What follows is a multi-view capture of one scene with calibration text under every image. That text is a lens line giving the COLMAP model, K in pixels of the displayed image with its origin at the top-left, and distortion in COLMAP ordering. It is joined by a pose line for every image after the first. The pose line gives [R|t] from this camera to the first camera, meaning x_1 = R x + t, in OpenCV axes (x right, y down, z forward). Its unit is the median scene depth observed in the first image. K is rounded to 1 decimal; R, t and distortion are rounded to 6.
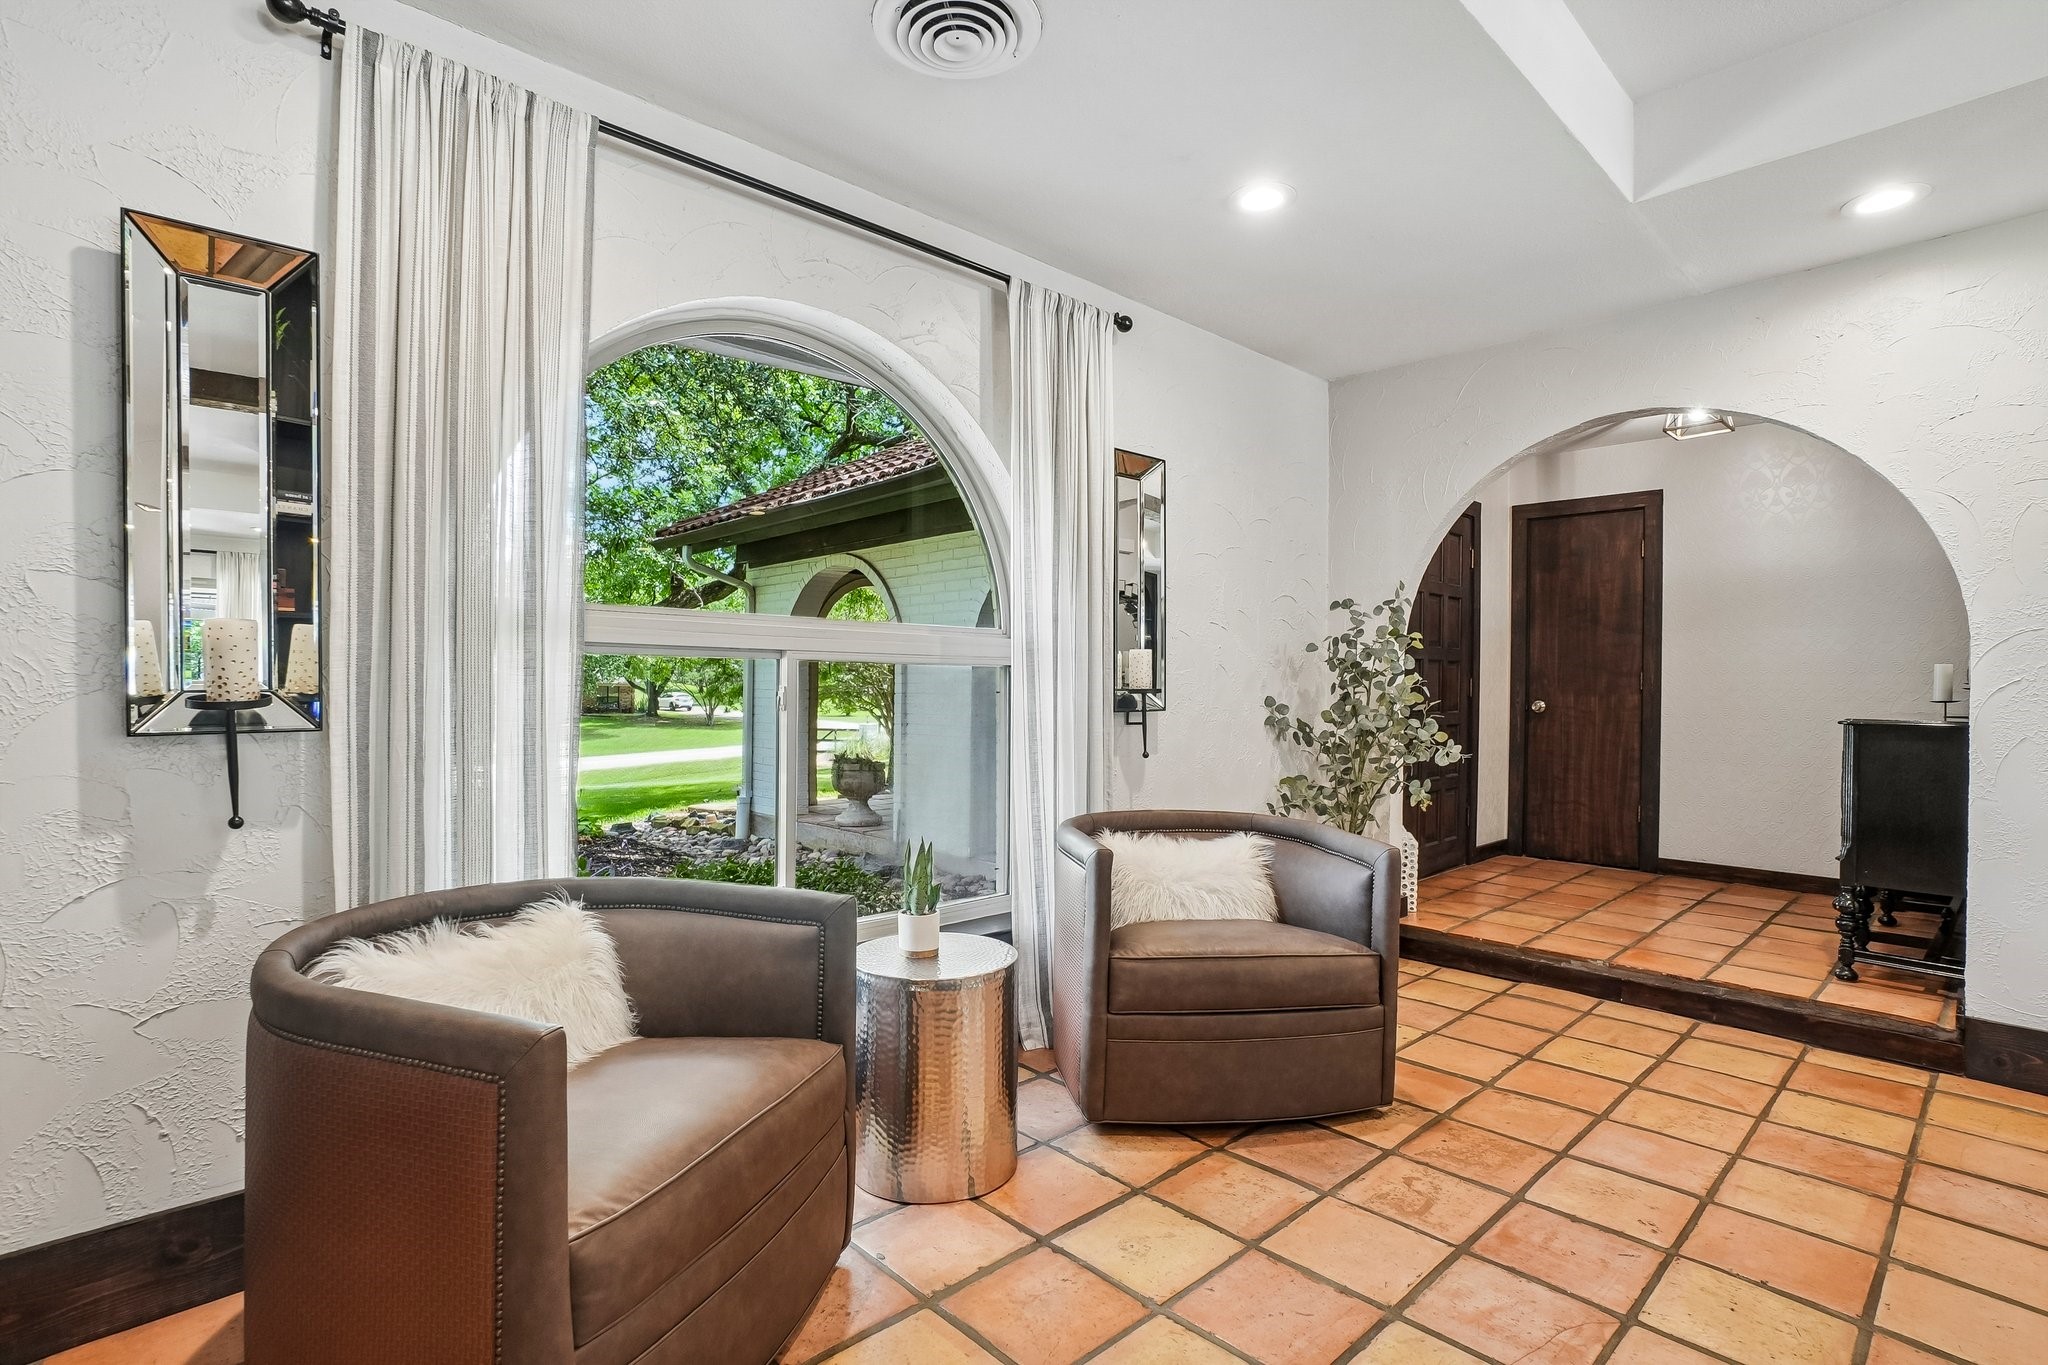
lens RADIAL K [[980.4, 0, 983.3], [0, 980.4, 687.5], [0, 0, 1]] dist [-0.029036, 0.010664]
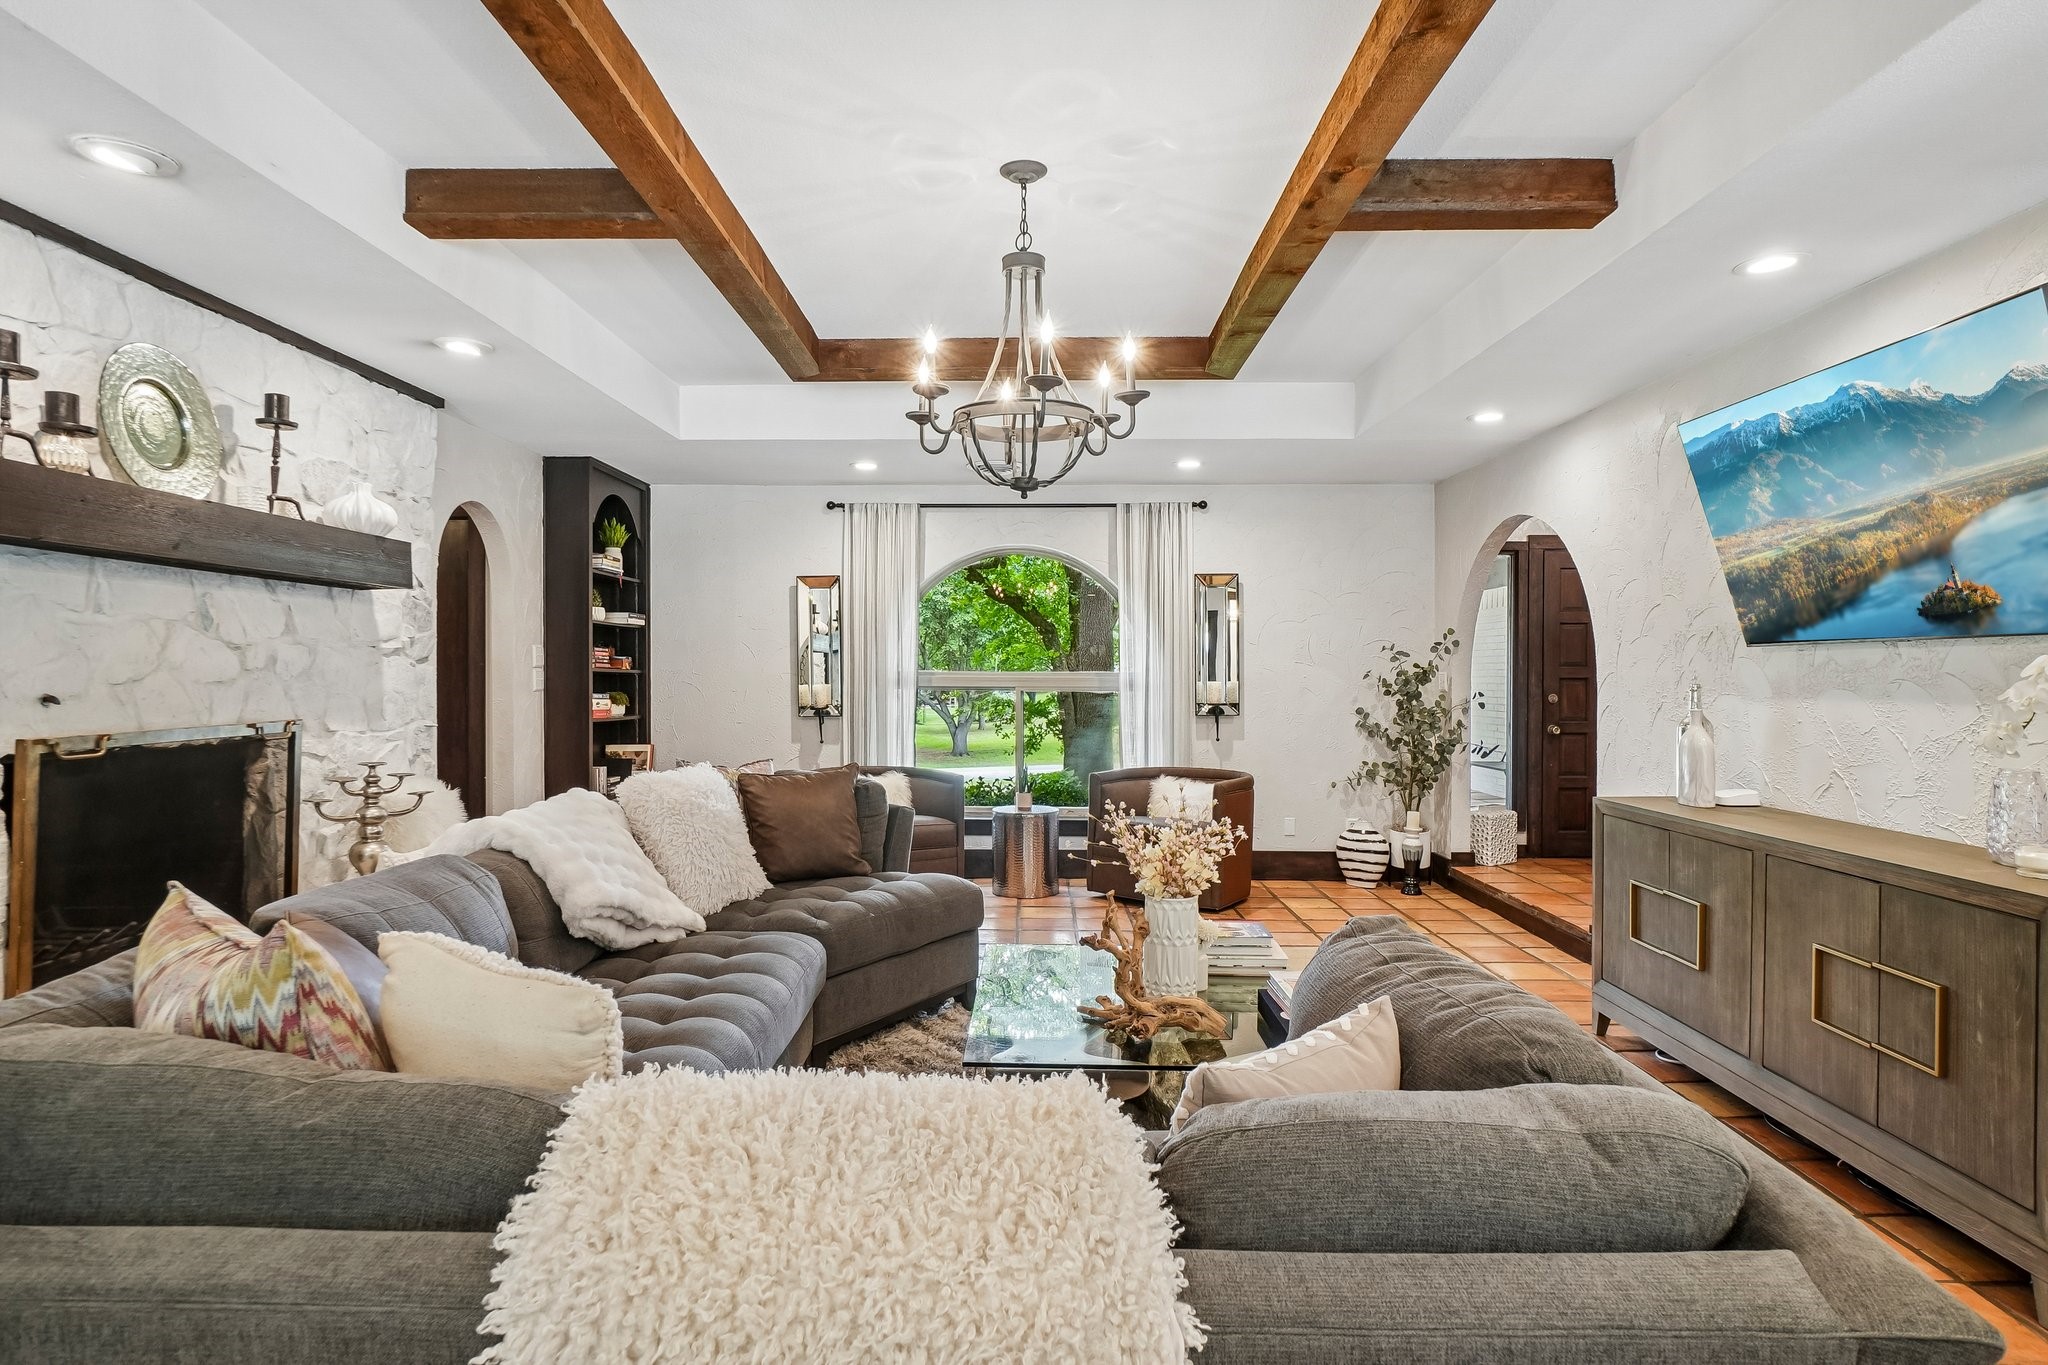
lens RADIAL K [[1150.3, 0, 1013.7], [0, 1150.3, 677.5], [0, 0, 1]] dist [-0.000931, 0.001824]
pose [[0.725035, -0.000123, -0.688712, 1.525778], [0.004093, 0.999983, 0.004130, -0.063641], [0.688700, -0.005813, 0.725023, -0.907564]]
